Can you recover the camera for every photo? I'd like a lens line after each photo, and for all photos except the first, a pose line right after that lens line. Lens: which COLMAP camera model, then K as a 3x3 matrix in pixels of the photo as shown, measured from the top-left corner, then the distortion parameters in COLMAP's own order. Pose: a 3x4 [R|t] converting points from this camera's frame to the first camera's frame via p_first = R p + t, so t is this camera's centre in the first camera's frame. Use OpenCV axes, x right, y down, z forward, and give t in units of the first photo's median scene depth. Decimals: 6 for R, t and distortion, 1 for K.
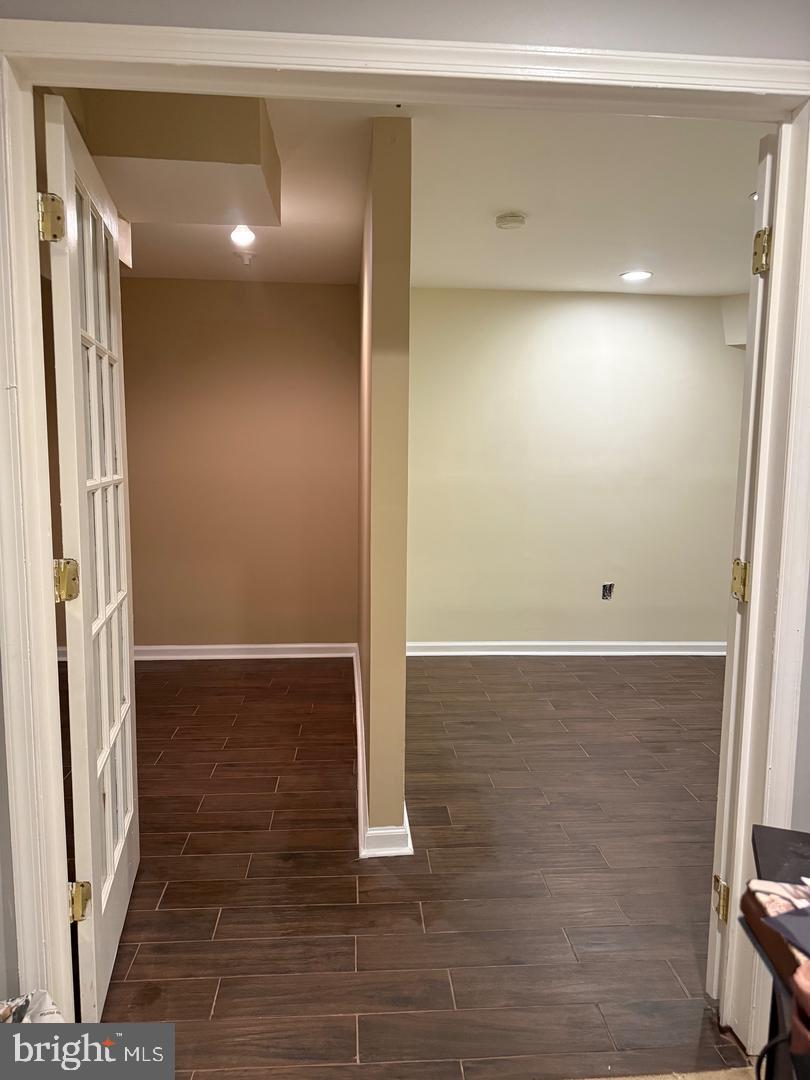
lens RADIAL K [[756.6, 0, 408.9], [0, 756.6, 544.8], [0, 0, 1]] dist [0.007230, -0.000393]
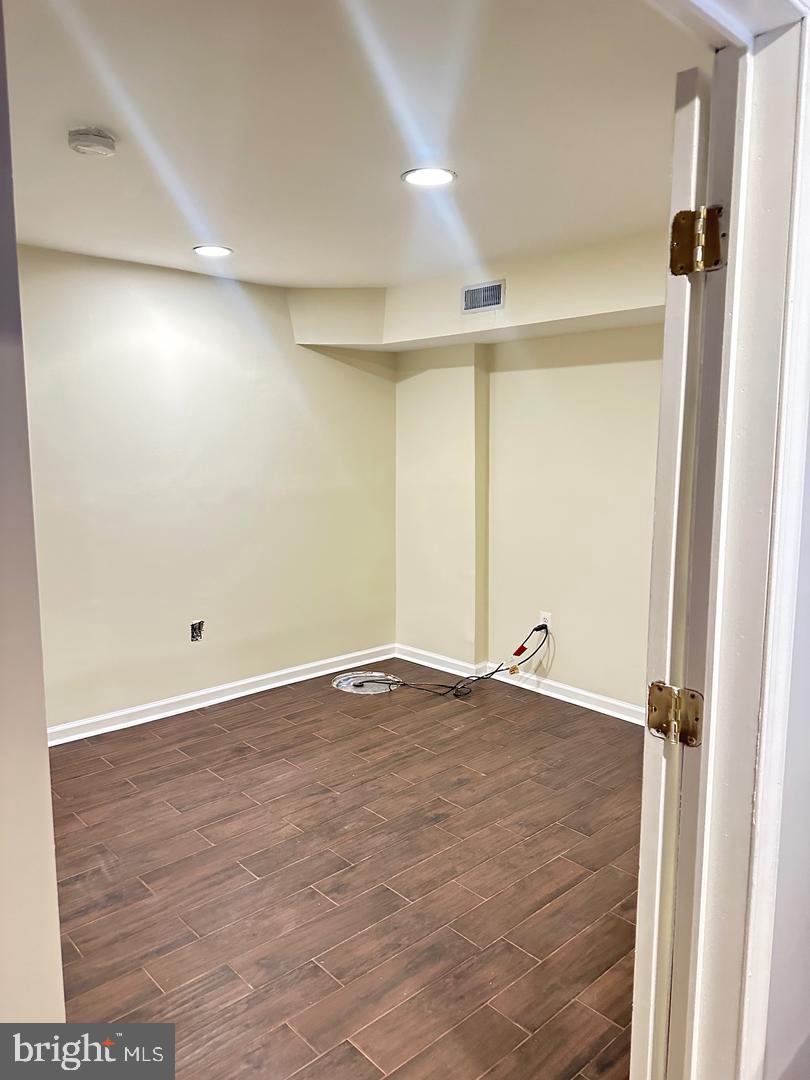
lens RADIAL K [[761.6, 0, 407.7], [0, 761.6, 527.8], [0, 0, 1]] dist [0.004009, -0.003663]
pose [[0.785360, -0.089313, 0.612563, -0.064331], [0.088984, 0.995548, 0.031069, -0.065194], [-0.612611, 0.030108, 0.789811, 0.232871]]
